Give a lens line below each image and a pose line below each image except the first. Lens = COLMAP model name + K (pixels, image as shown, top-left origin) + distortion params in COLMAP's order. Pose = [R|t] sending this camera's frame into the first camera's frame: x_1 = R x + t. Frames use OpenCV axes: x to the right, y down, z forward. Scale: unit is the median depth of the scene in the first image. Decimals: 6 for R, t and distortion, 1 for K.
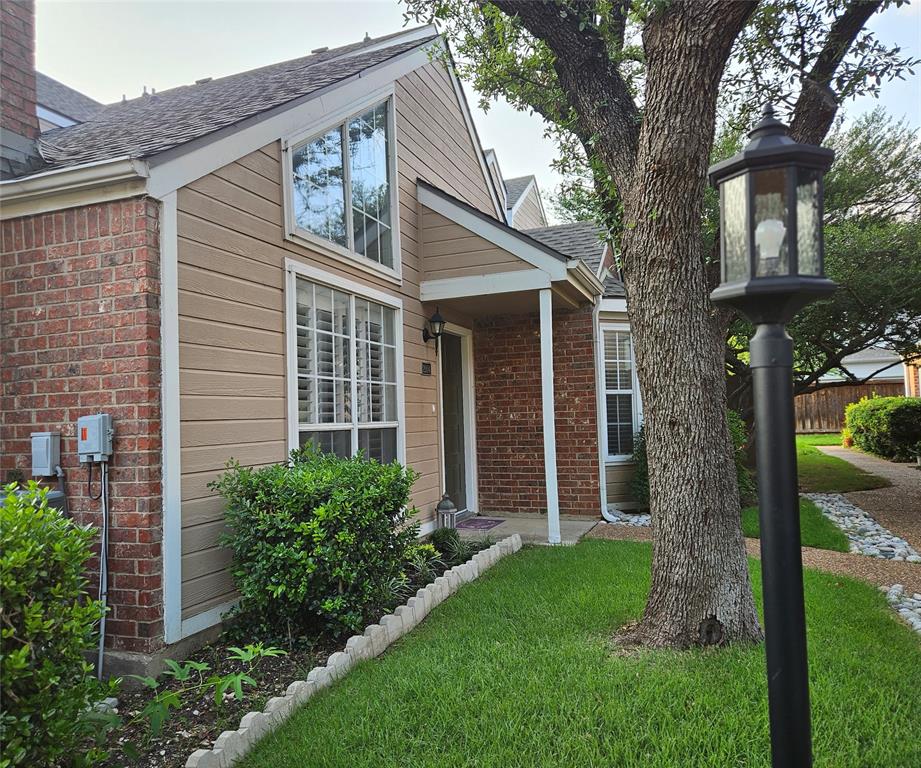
lens RADIAL K [[675.8, 0, 460.5], [0, 675.8, 384.0], [0, 0, 1]] dist [0.006266, 0.000951]
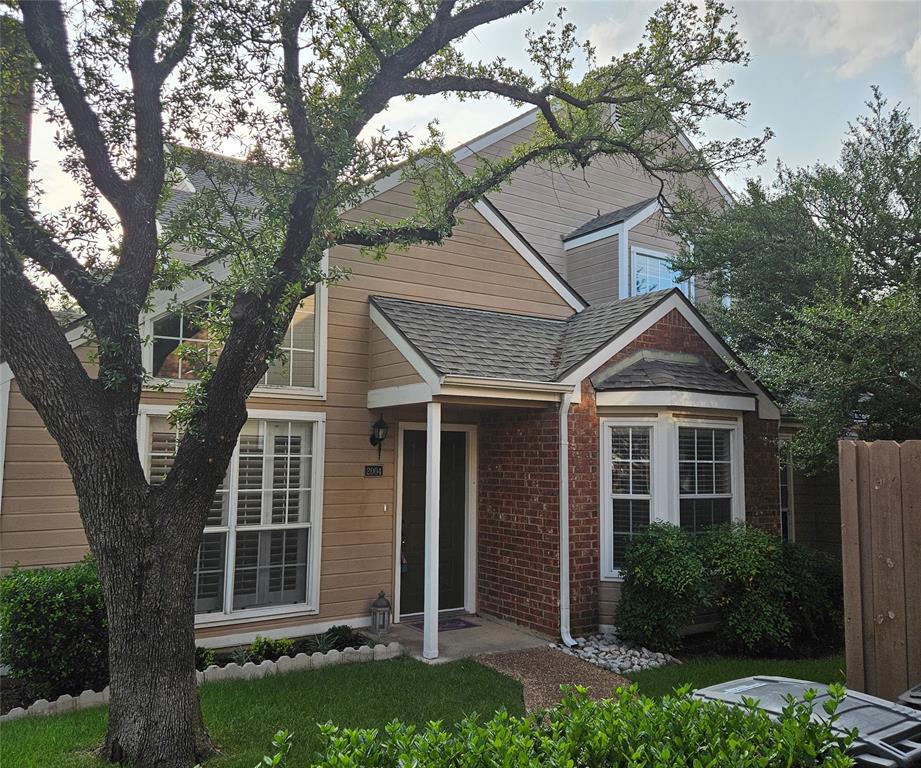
lens RADIAL K [[761.4, 0, 460.5], [0, 761.4, 384.0], [0, 0, 1]] dist [0.008116, 0.001363]
pose [[0.814607, -0.020536, -0.579650, 0.692980], [-0.002244, 0.999254, -0.038555, -0.104292], [0.580009, 0.032707, 0.813953, 0.080802]]
